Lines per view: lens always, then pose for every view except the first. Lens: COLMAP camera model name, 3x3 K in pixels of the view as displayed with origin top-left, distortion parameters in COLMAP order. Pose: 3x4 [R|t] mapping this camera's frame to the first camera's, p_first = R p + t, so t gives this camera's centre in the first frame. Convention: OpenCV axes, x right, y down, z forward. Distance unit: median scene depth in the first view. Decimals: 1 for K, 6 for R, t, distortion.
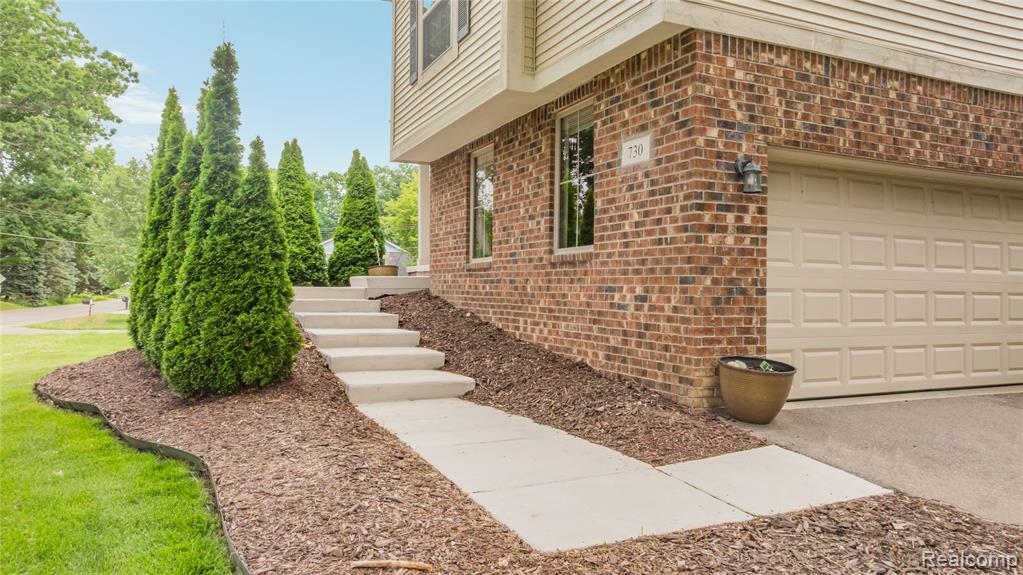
lens RADIAL K [[726.1, 0, 515.7], [0, 726.1, 284.2], [0, 0, 1]] dist [-0.020730, 0.014239]
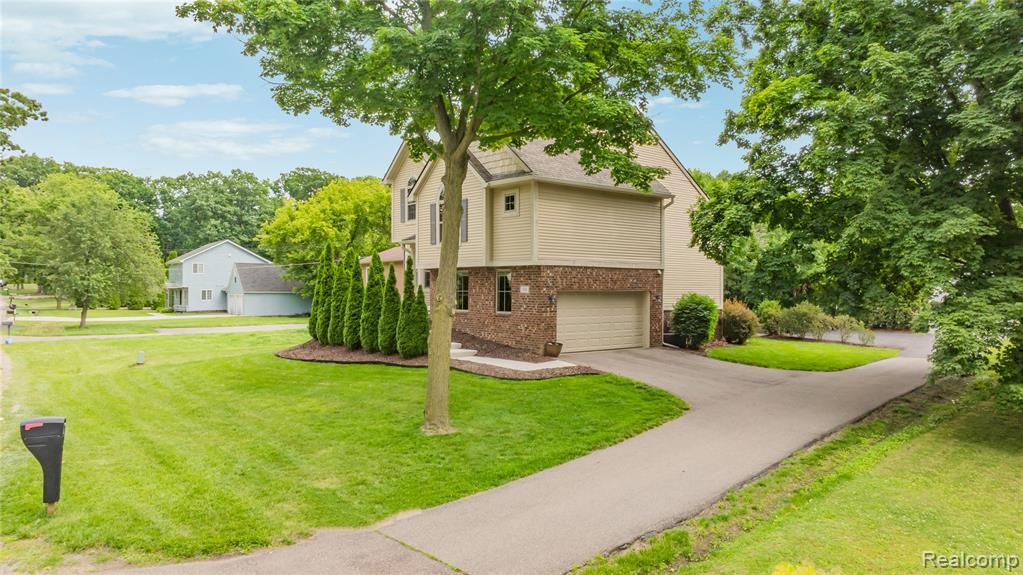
lens RADIAL K [[726.1, 0, 510.2], [0, 726.1, 288.7], [0, 0, 1]] dist [-0.020730, 0.014239]
pose [[0.965999, -0.006047, 0.258475, -0.885726], [0.001346, 0.999831, 0.018361, -0.254041], [-0.258543, -0.017389, 0.965843, -2.649914]]
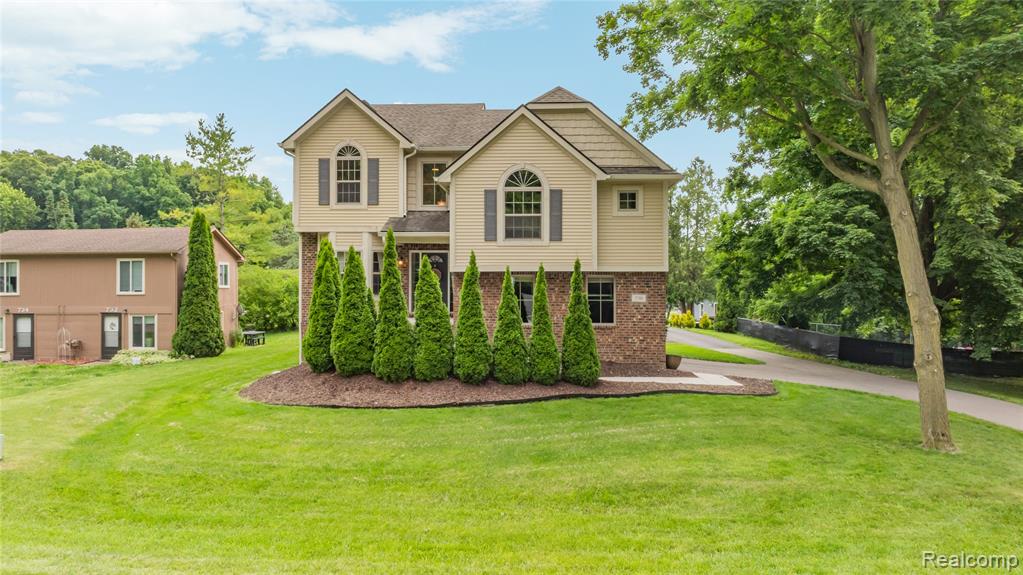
lens RADIAL K [[726.1, 0, 510.6], [0, 726.1, 288.9], [0, 0, 1]] dist [-0.020730, 0.014239]
pose [[0.464462, -0.006389, 0.885570, -3.136710], [-0.012921, 0.999819, 0.013990, -0.263038], [-0.885499, -0.017940, 0.464295, -0.069032]]
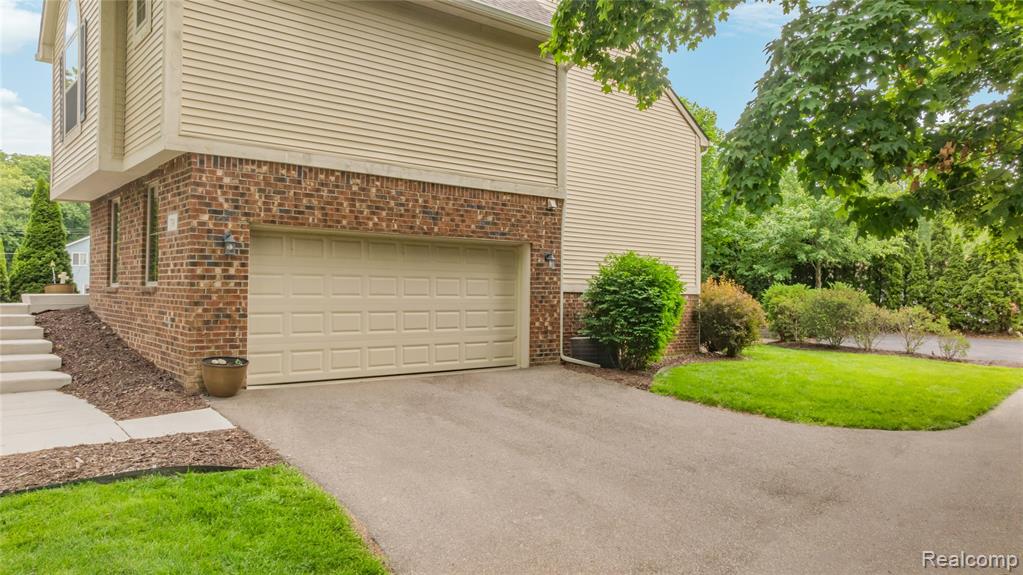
lens RADIAL K [[726.1, 0, 513.6], [0, 726.1, 285.2], [0, 0, 1]] dist [-0.020730, 0.014239]
pose [[0.965410, -0.000409, 0.260735, 0.451109], [-0.000779, 0.999990, 0.004455, -0.058373], [-0.260734, -0.004504, 0.965400, -0.633622]]
